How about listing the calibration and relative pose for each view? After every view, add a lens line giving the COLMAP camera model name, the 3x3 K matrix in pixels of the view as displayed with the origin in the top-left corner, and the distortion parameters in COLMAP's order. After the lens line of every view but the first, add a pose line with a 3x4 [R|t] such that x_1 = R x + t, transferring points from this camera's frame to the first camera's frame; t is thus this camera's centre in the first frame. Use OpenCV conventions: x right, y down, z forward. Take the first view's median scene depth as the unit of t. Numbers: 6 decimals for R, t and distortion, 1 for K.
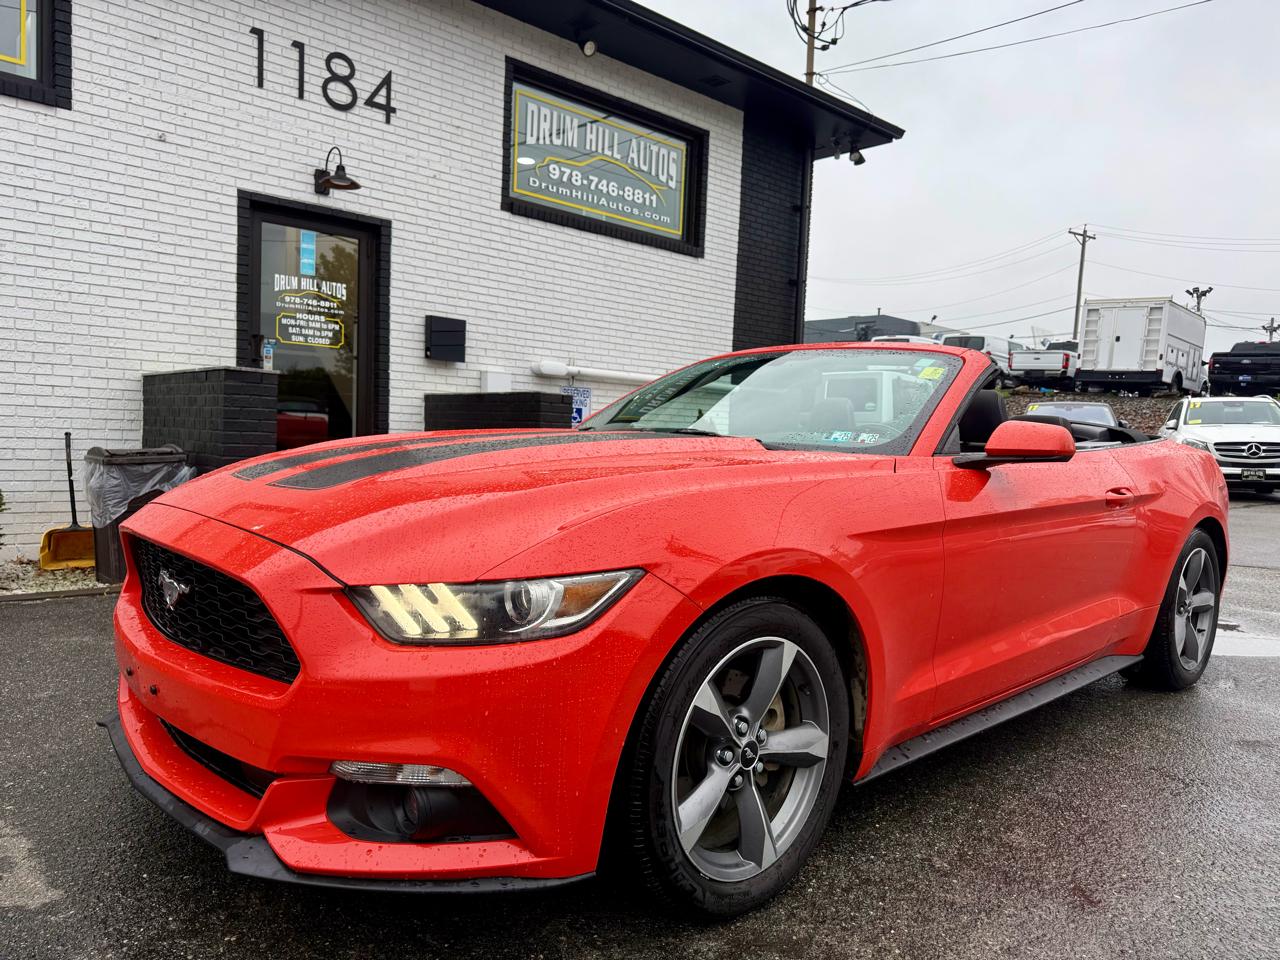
lens RADIAL K [[922.1, 0, 642.5], [0, 922.1, 485.6], [0, 0, 1]] dist [0.002494, -0.011273]
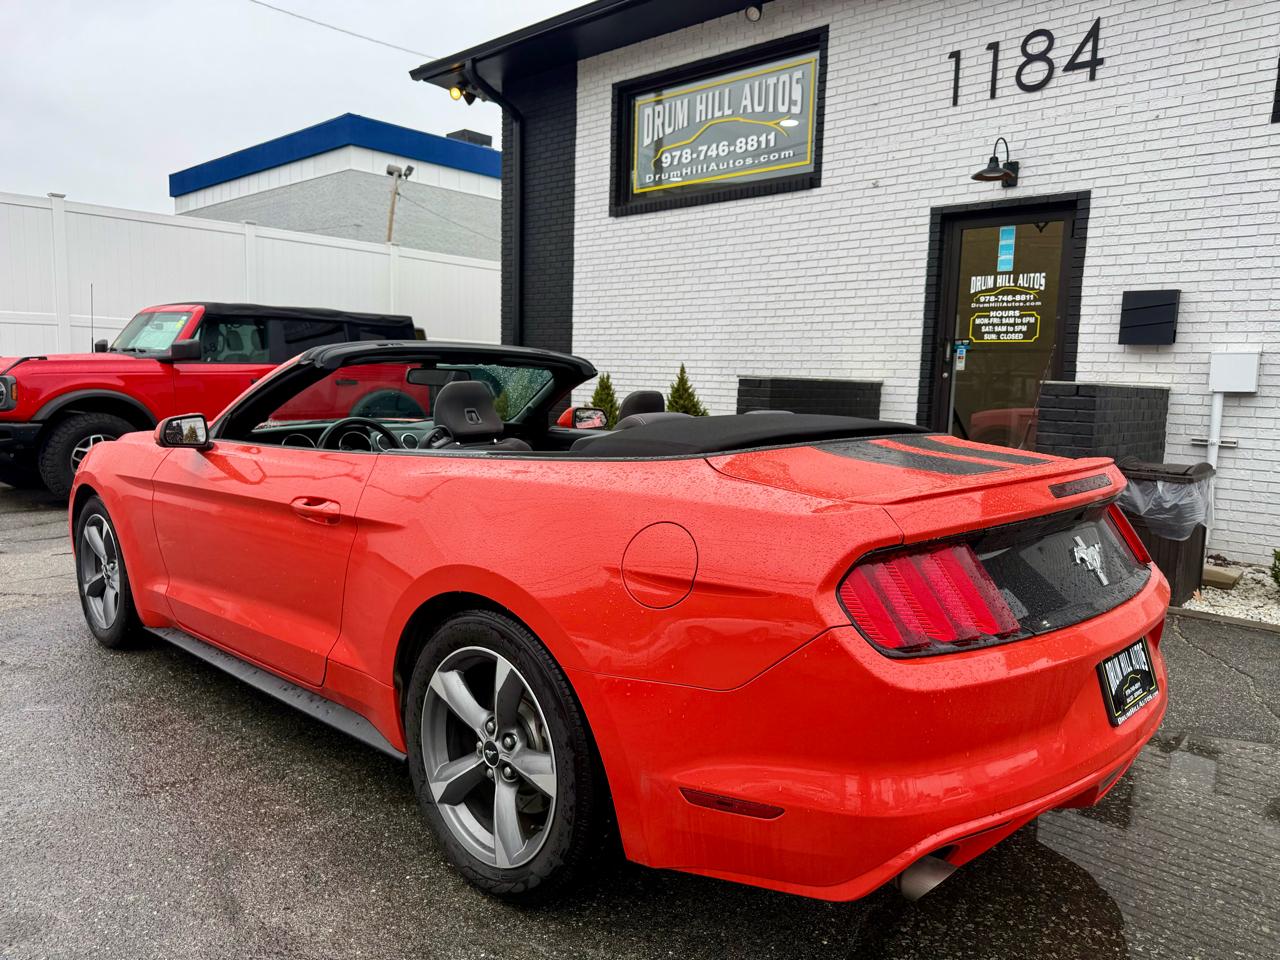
lens RADIAL K [[922.5, 0, 640.0], [0, 922.5, 480.0], [0, 0, 1]] dist [0.008672, -0.018878]
pose [[0.080167, 0.068844, -0.994401, 0.616933], [-0.074811, 0.995214, 0.062869, -0.038396], [0.993970, 0.069353, 0.084933, 0.547624]]
